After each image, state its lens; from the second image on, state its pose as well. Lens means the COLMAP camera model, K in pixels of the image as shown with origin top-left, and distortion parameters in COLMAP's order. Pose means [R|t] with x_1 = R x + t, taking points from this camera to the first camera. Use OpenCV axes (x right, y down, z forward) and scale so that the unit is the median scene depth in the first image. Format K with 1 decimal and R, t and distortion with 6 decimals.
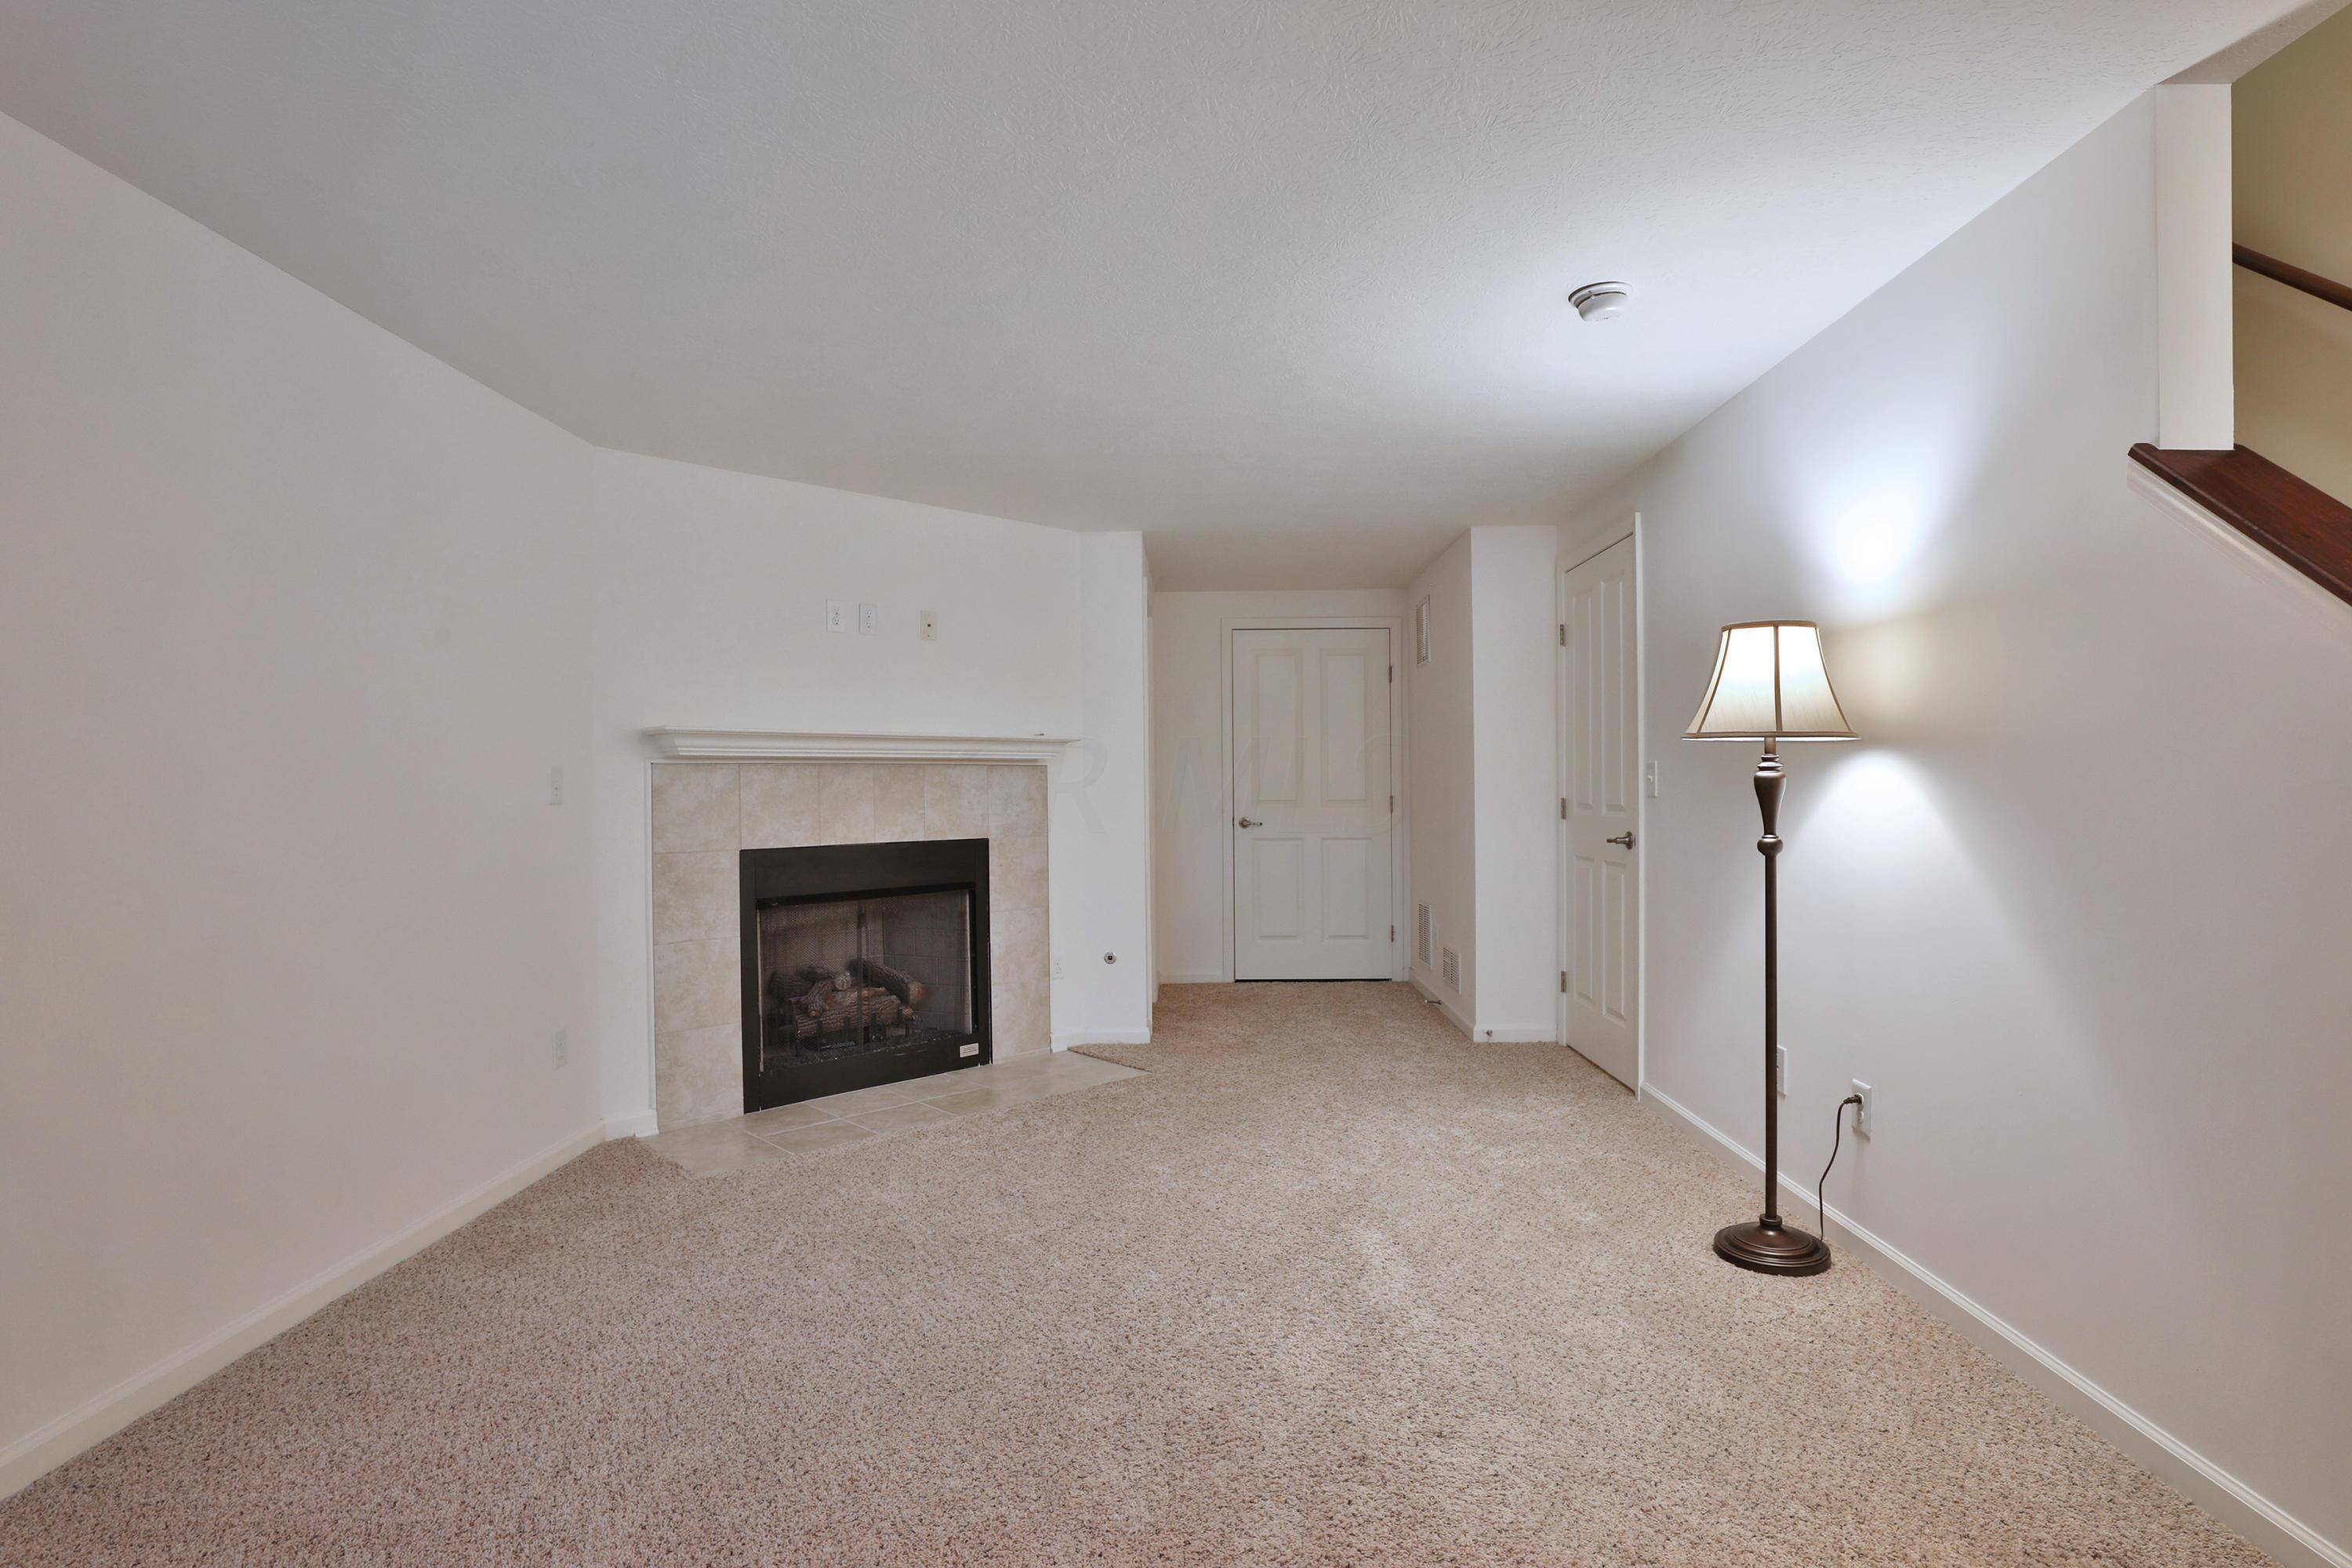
lens RADIAL K [[1192.2, 0, 1175.0], [0, 1192.2, 776.5], [0, 0, 1]] dist [-0.005738, -0.000642]
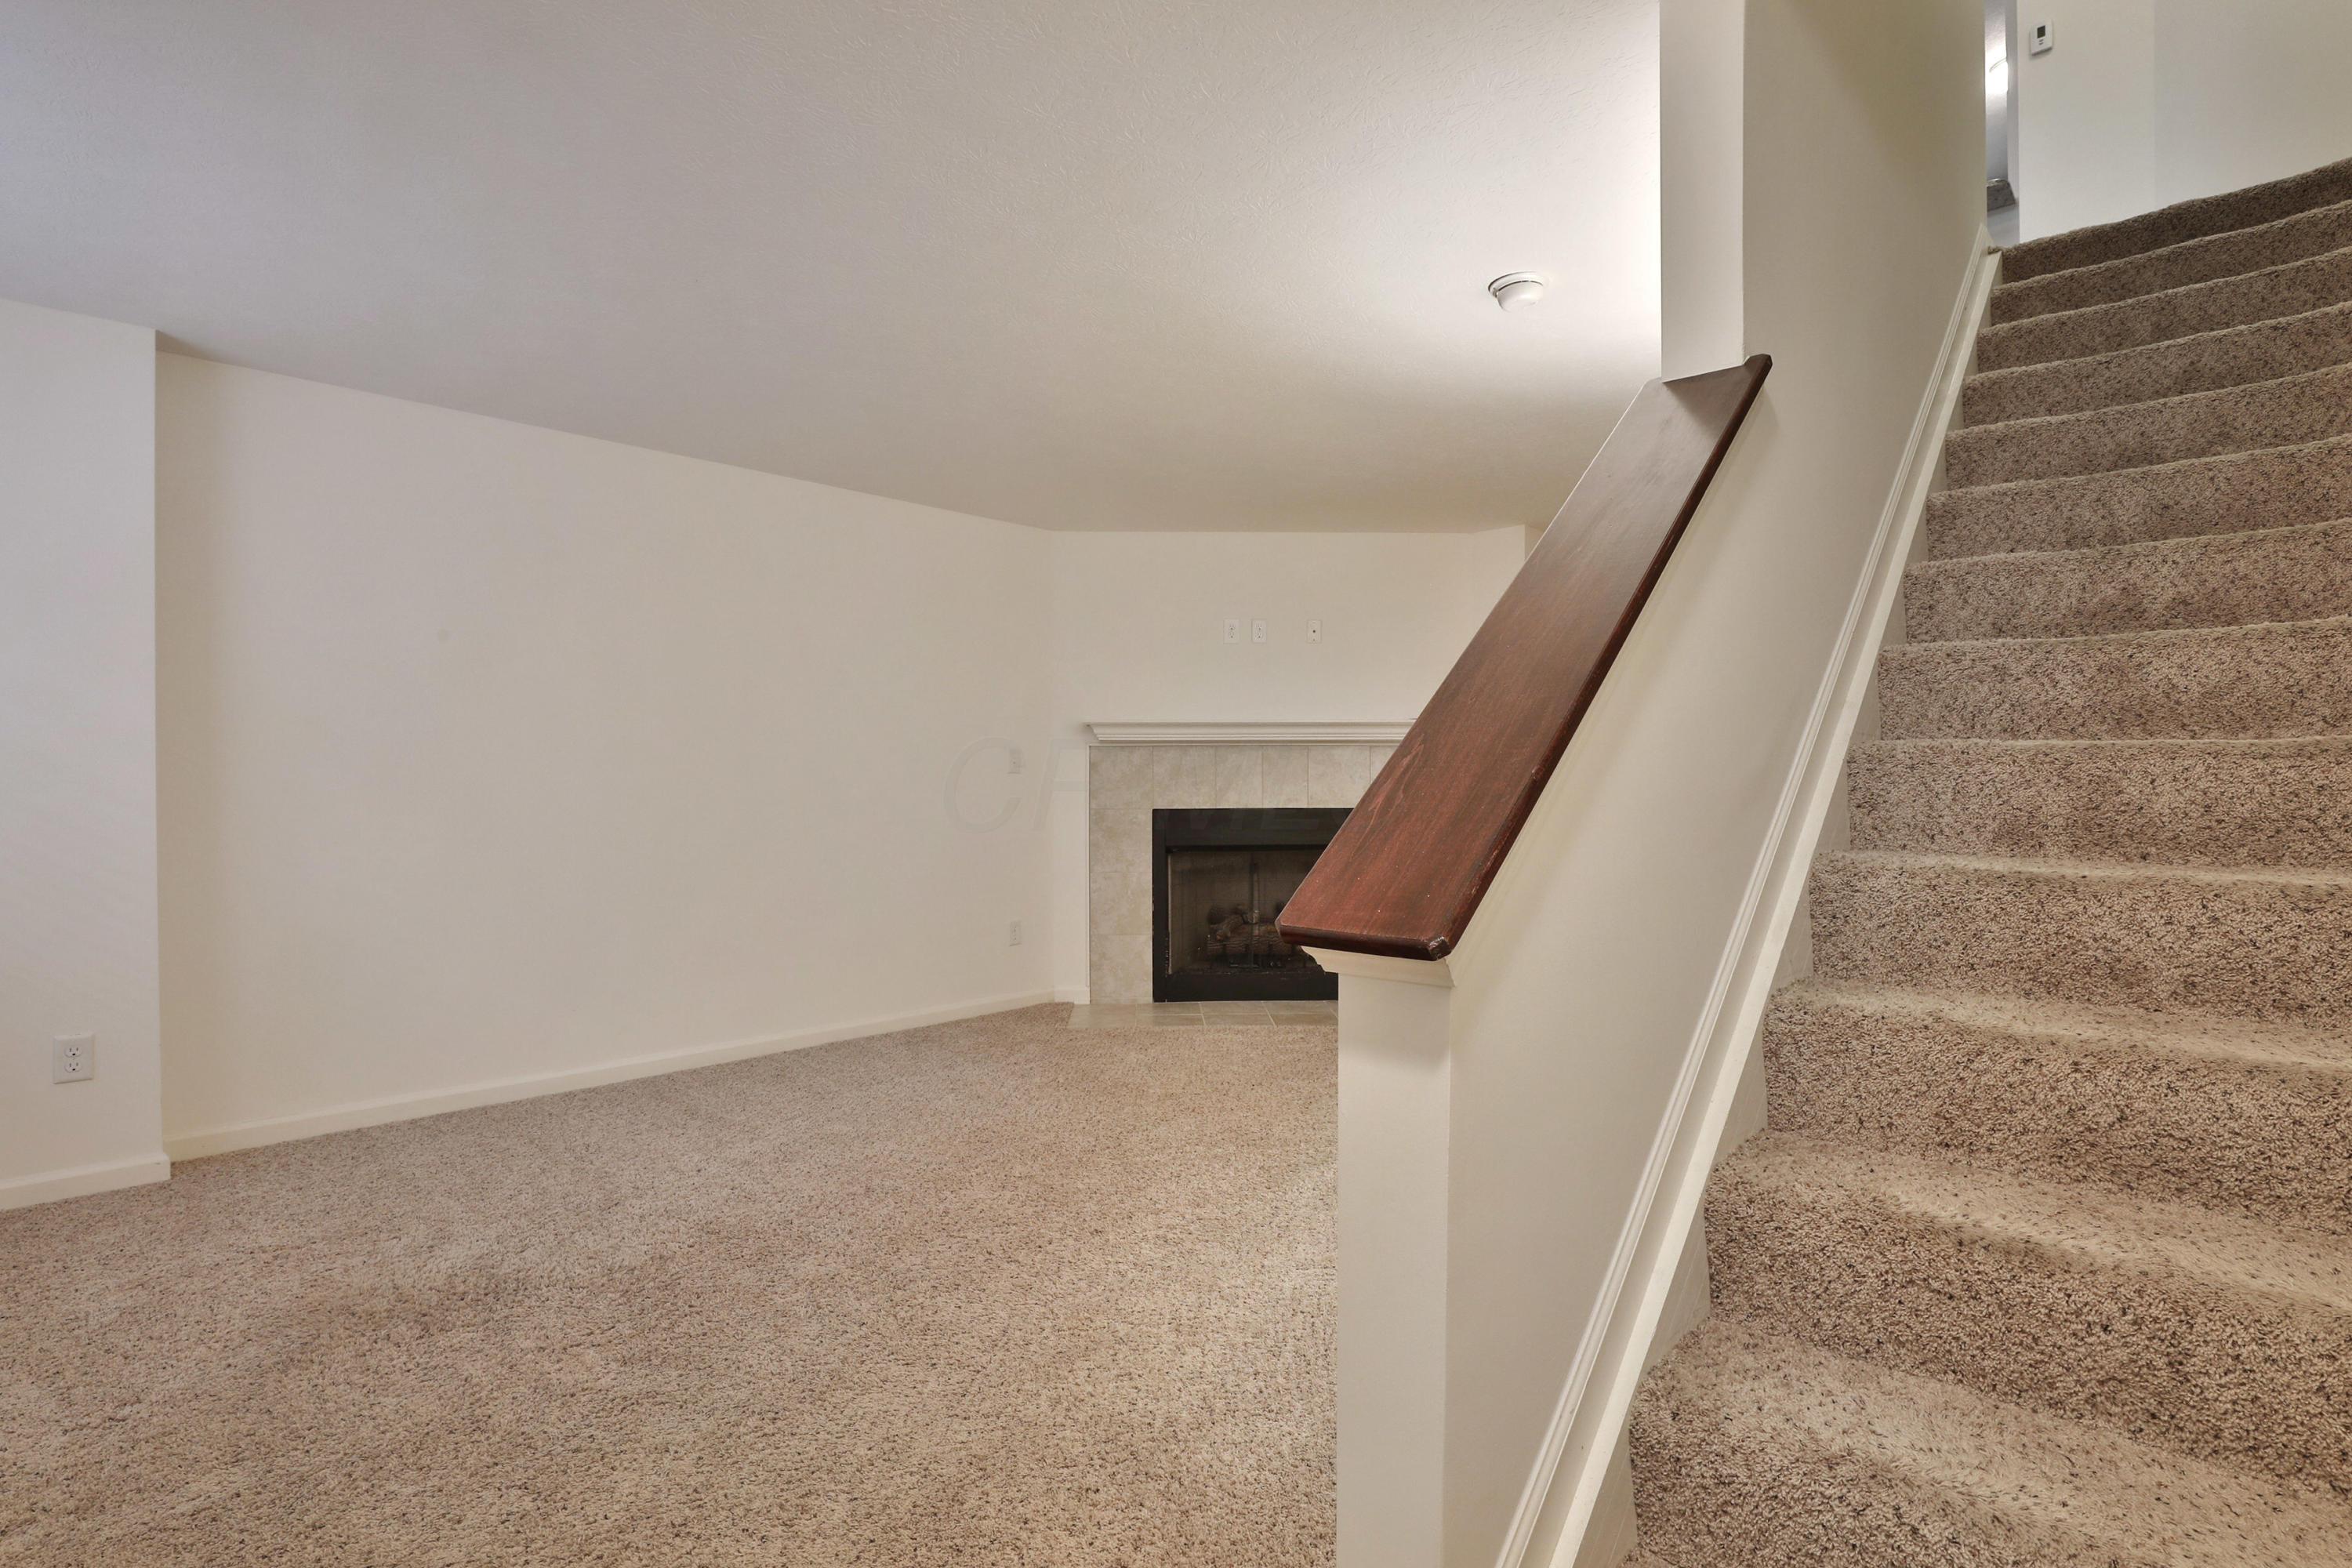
lens RADIAL K [[1156.5, 0, 1168.5], [0, 1156.5, 787.4], [0, 0, 1]] dist [-0.034513, 0.009446]
pose [[0.741239, 0.011962, -0.671134, 0.548633], [-0.001877, 0.999874, 0.015749, 0.016437], [0.671238, -0.010414, 0.741169, 0.032136]]
